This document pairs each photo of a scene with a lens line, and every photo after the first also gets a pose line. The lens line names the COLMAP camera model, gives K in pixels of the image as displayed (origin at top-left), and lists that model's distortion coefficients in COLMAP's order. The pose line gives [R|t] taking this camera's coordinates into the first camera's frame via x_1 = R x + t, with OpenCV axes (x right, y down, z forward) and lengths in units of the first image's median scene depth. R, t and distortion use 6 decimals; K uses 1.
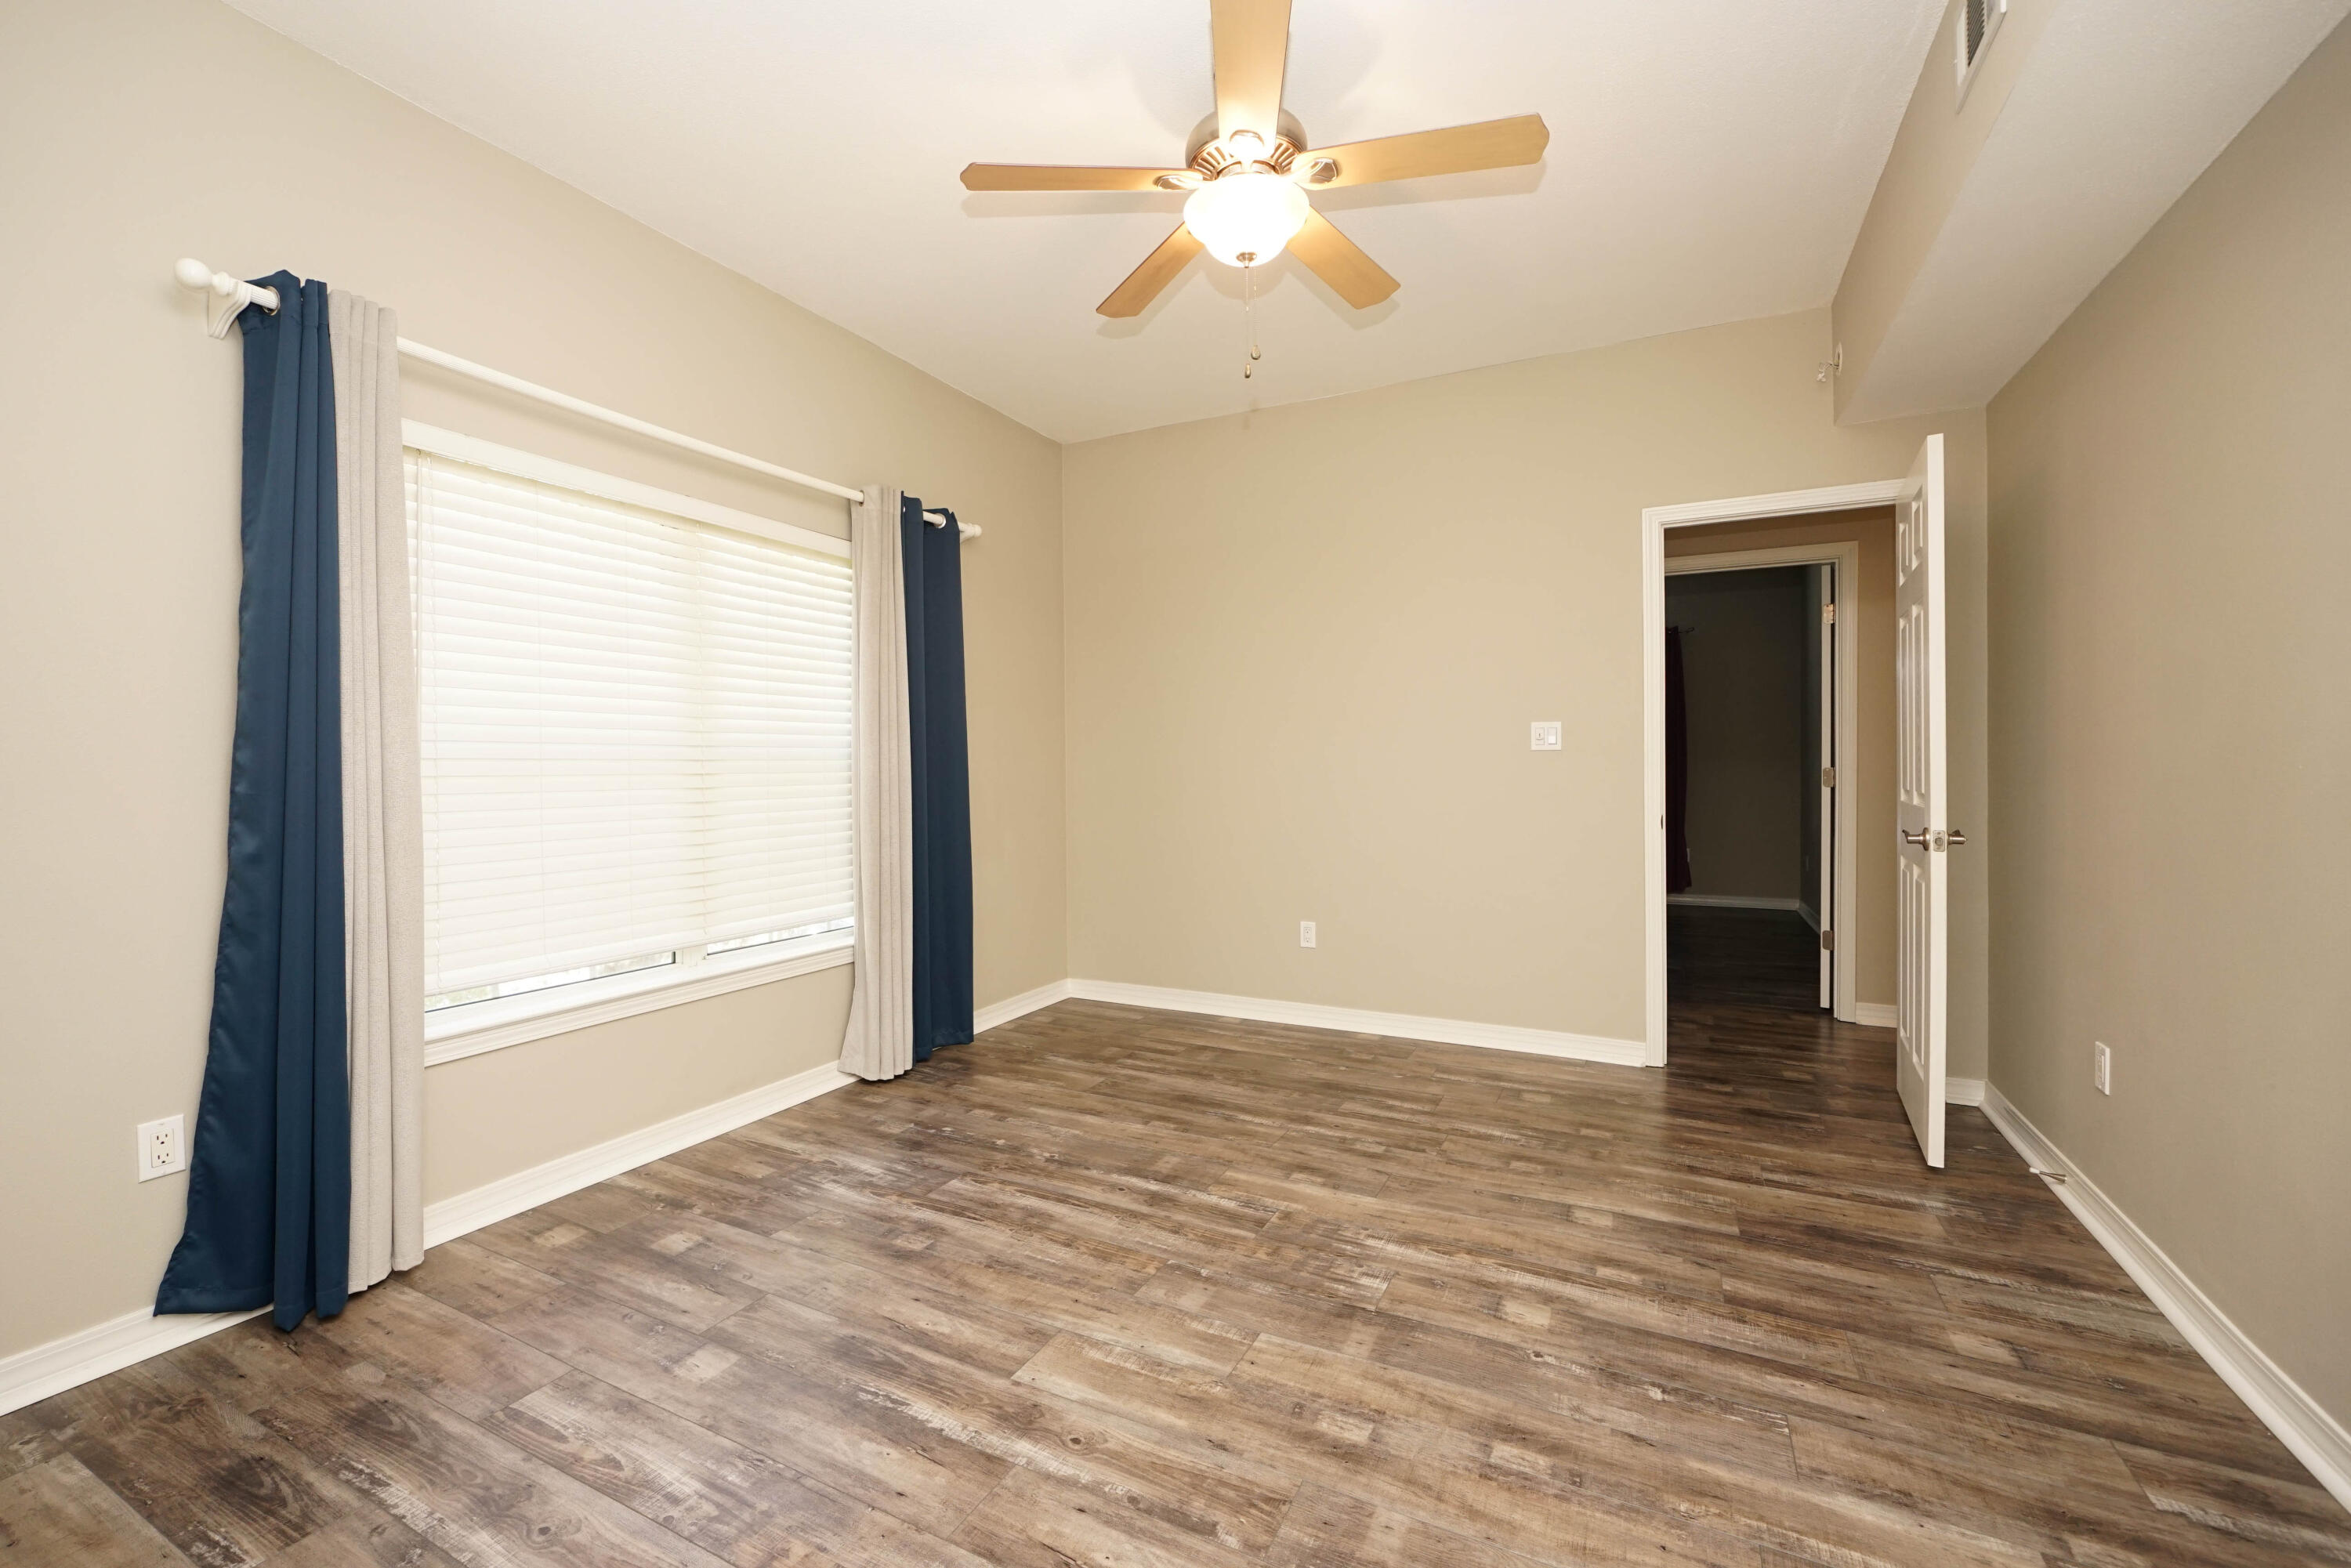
lens RADIAL K [[1002.8, 0, 1123.9], [0, 1002.8, 778.4], [0, 0, 1]] dist [-0.010248, 0.002291]
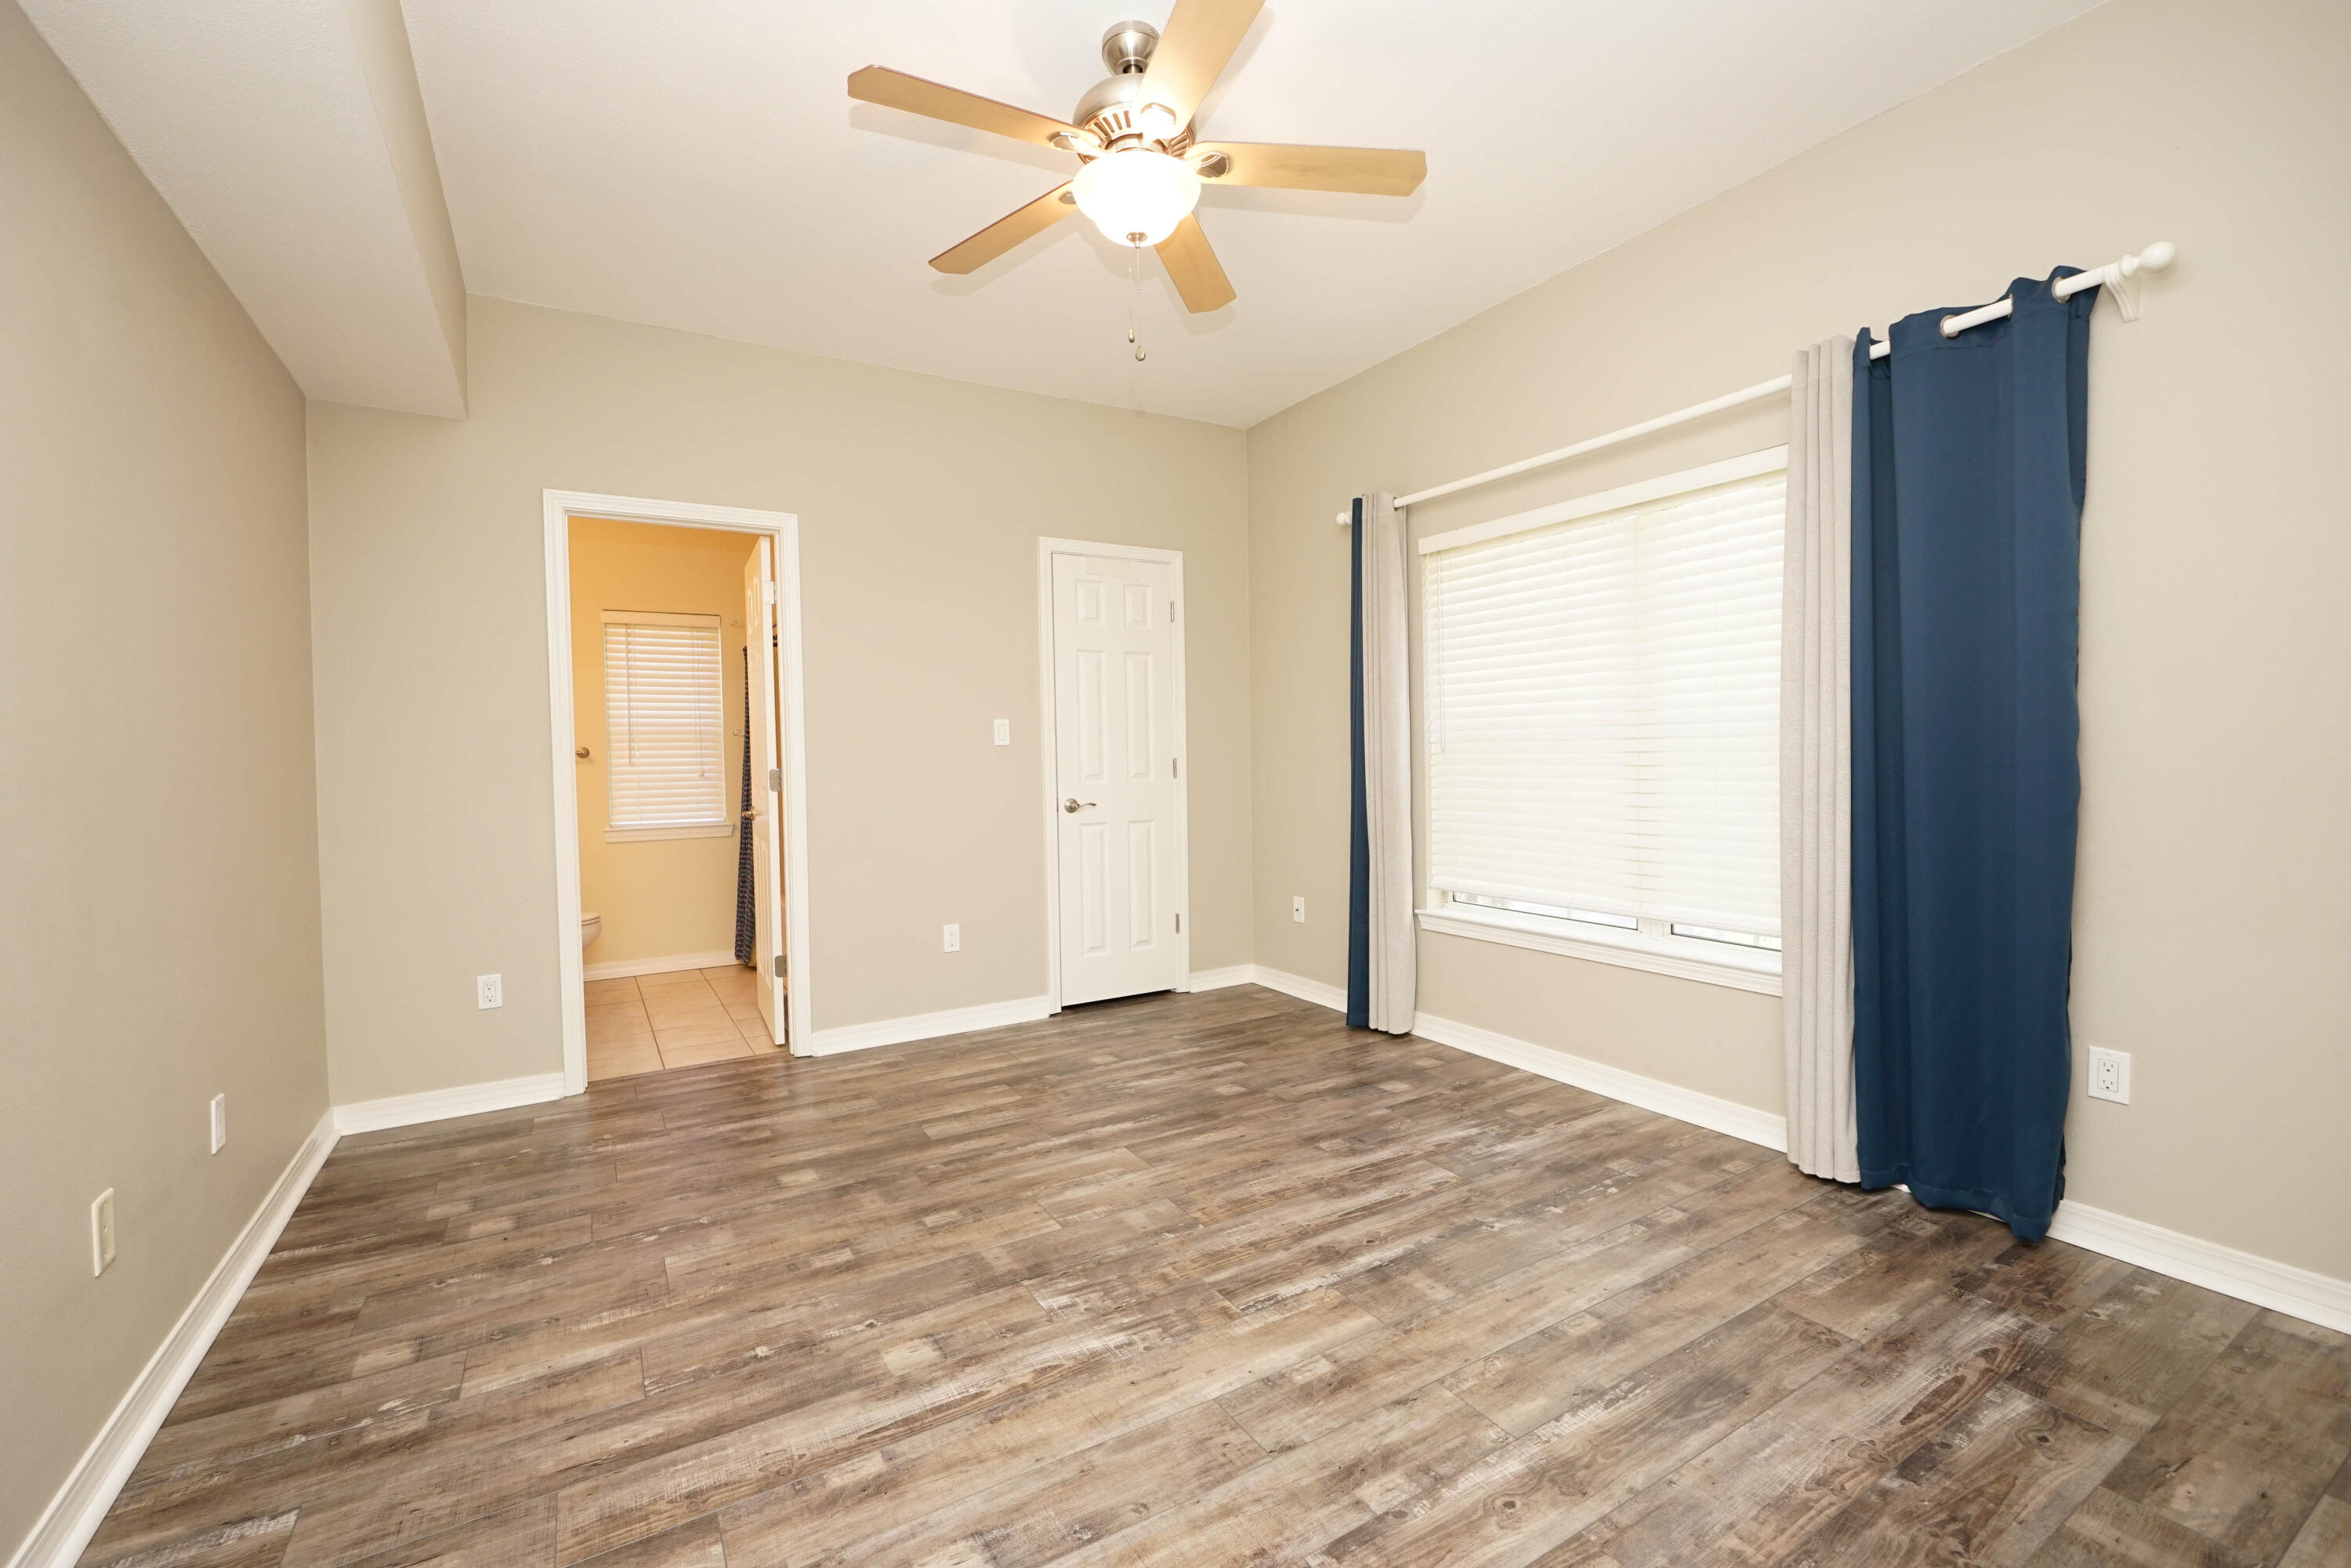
lens RADIAL K [[1002.8, 0, 1173.2], [0, 1002.8, 775.2], [0, 0, 1]] dist [-0.010248, 0.002291]
pose [[-0.514040, 0.032012, -0.857169, 0.932290], [0.010373, 0.999462, 0.031105, -0.022307], [0.857704, 0.007098, -0.514095, 1.489216]]
